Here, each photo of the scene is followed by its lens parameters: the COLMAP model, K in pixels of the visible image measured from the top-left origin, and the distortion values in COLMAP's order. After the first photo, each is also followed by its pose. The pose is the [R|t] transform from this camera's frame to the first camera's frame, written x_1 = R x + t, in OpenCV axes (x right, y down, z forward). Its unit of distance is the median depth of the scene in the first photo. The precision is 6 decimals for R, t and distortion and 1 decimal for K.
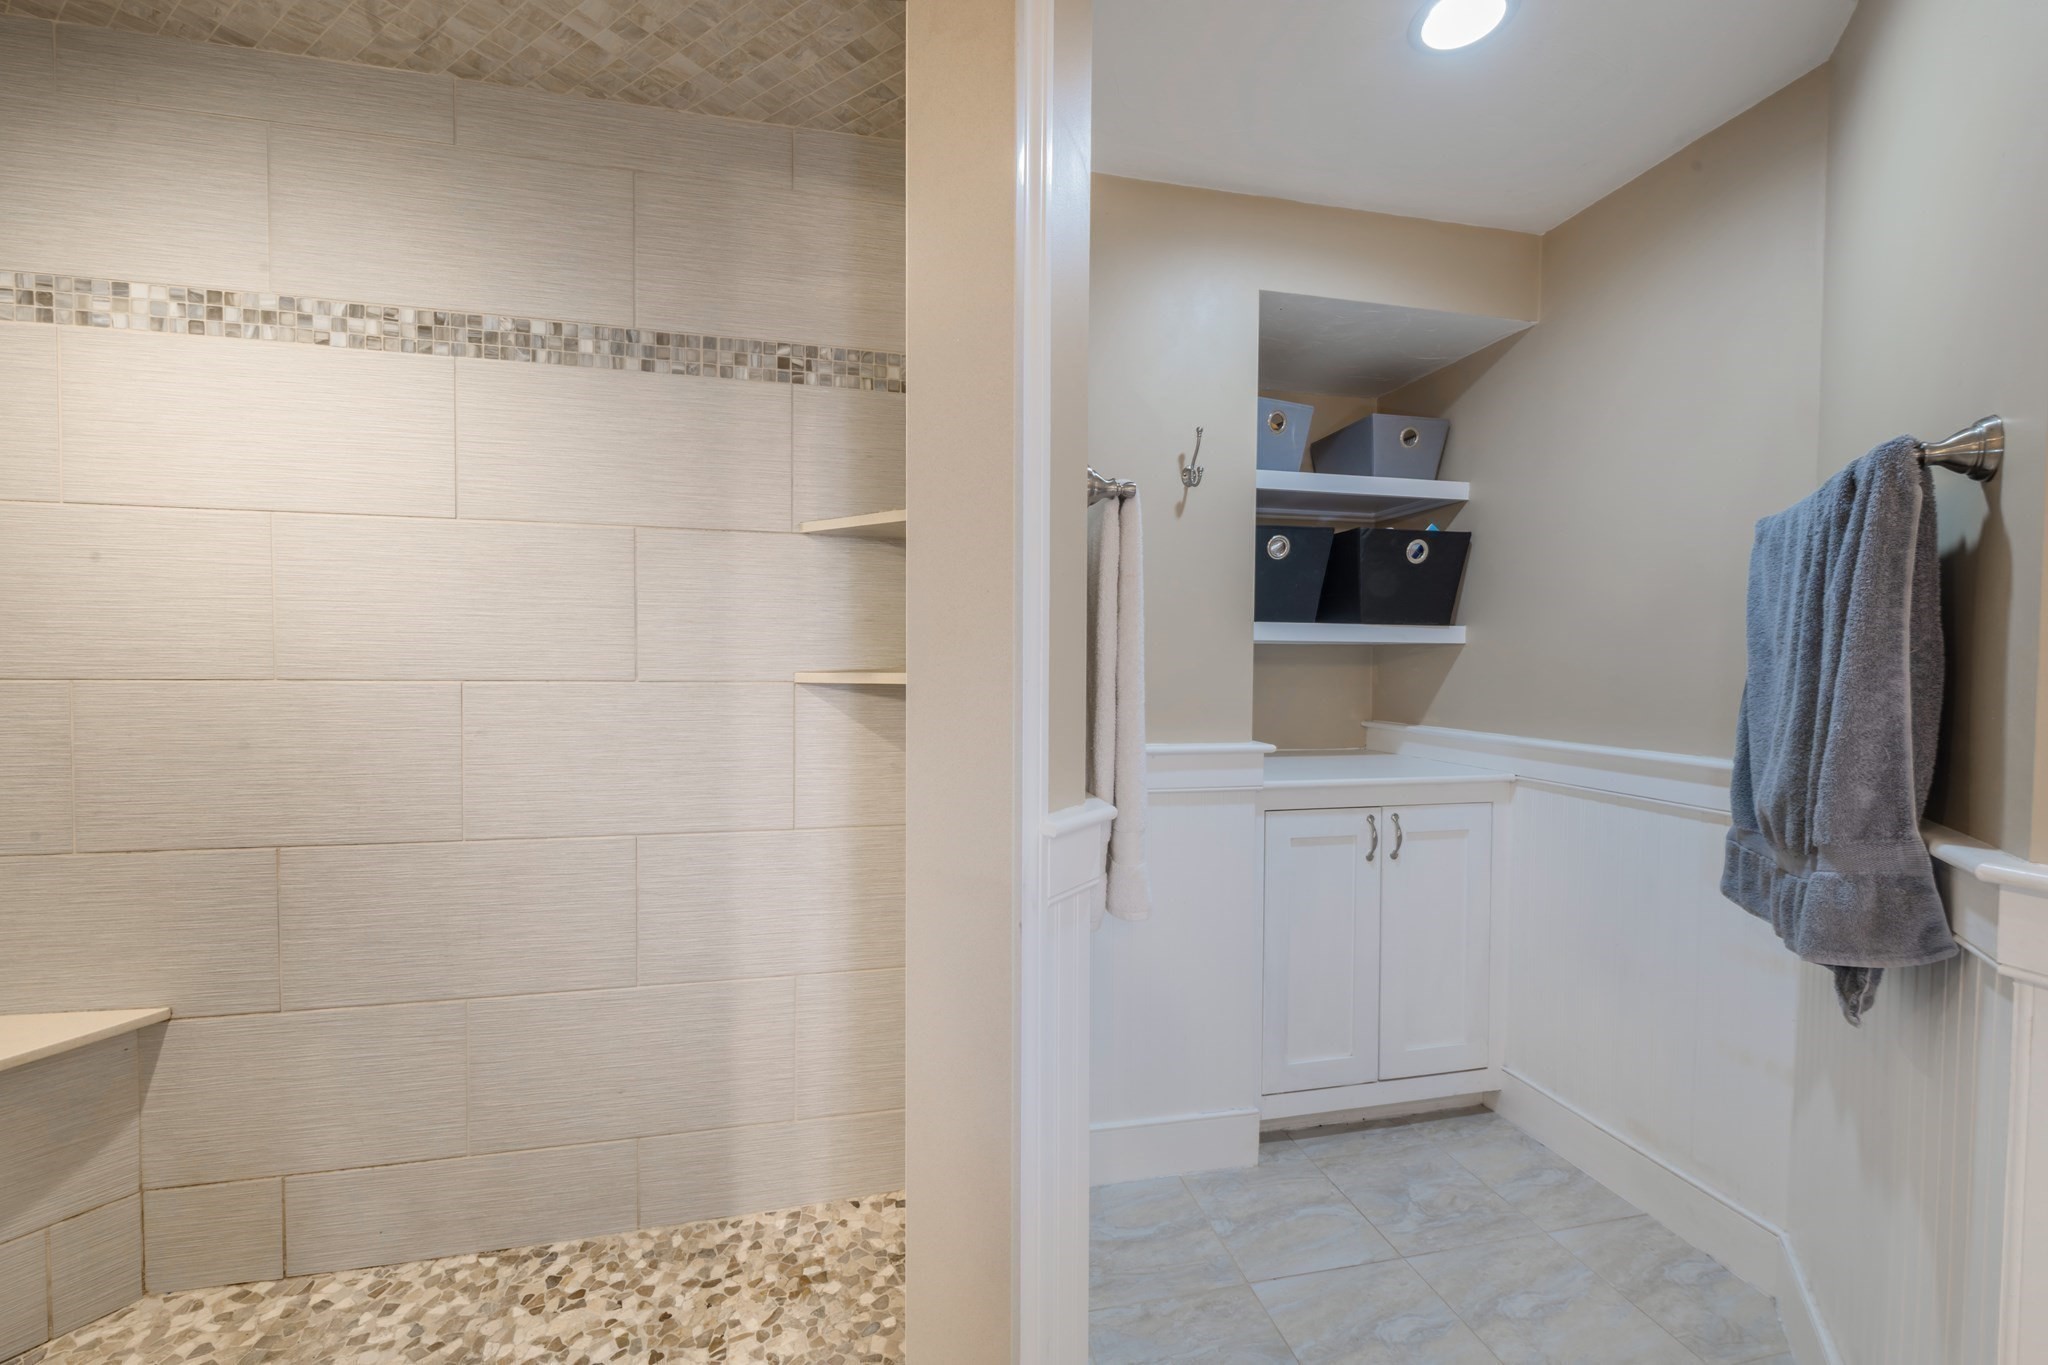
lens RADIAL K [[806.7, 0, 1032.3], [0, 806.7, 674.2], [0, 0, 1]] dist [0.006092, -0.002973]
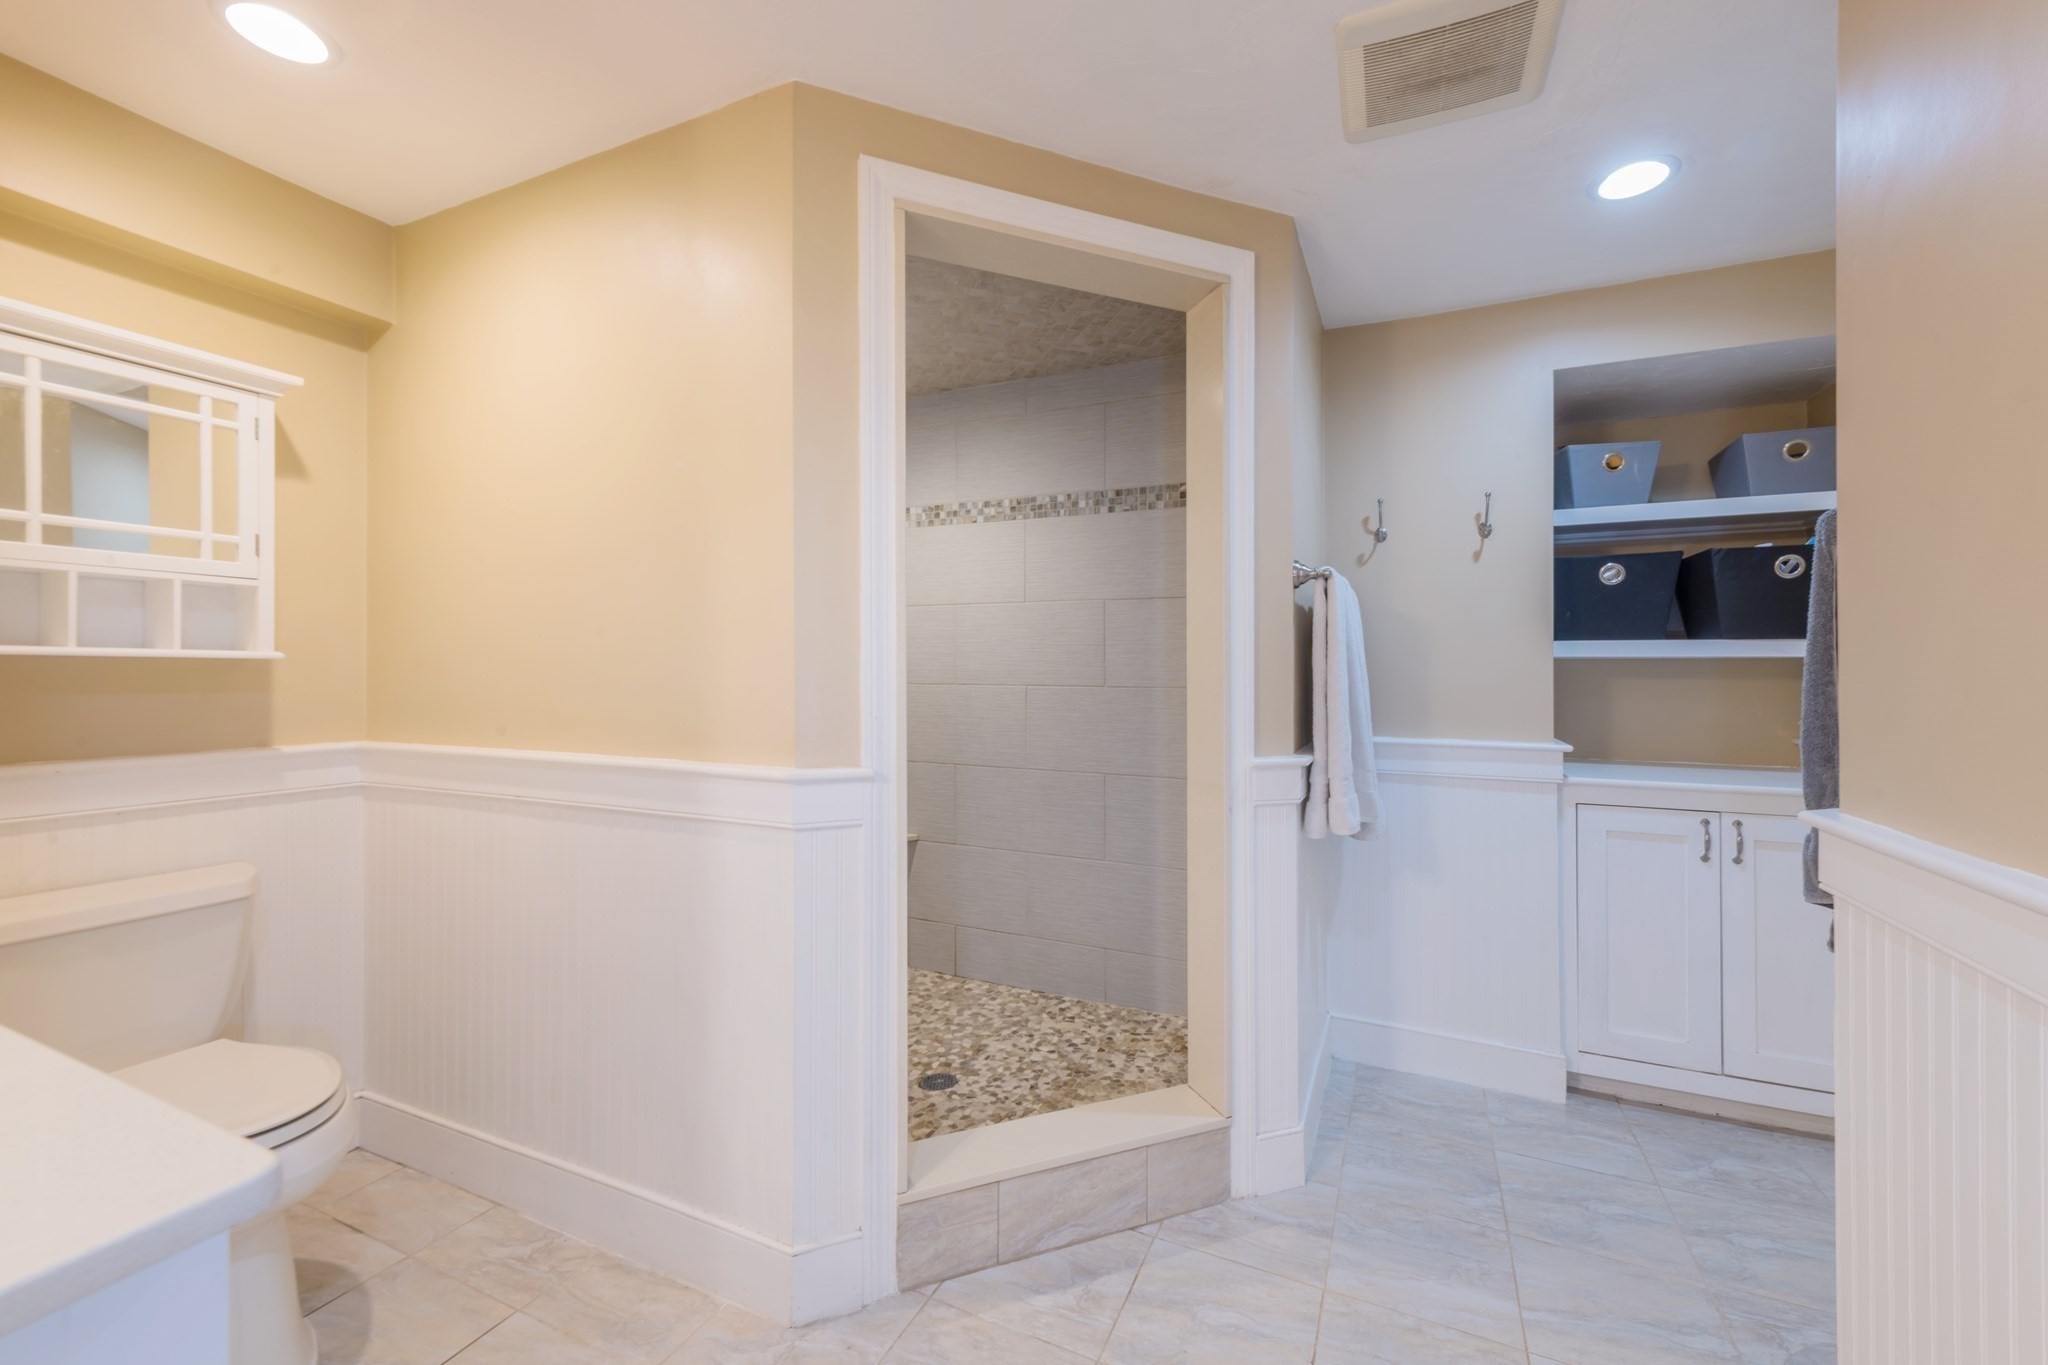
lens RADIAL K [[776.3, 0, 1058.2], [0, 776.3, 670.7], [0, 0, 1]] dist [-0.000918, -0.000198]
pose [[0.811121, -0.004422, -0.584862, 0.441629], [-0.009408, 0.999743, -0.020607, 0.009802], [0.584803, 0.022217, 0.810871, -0.460664]]
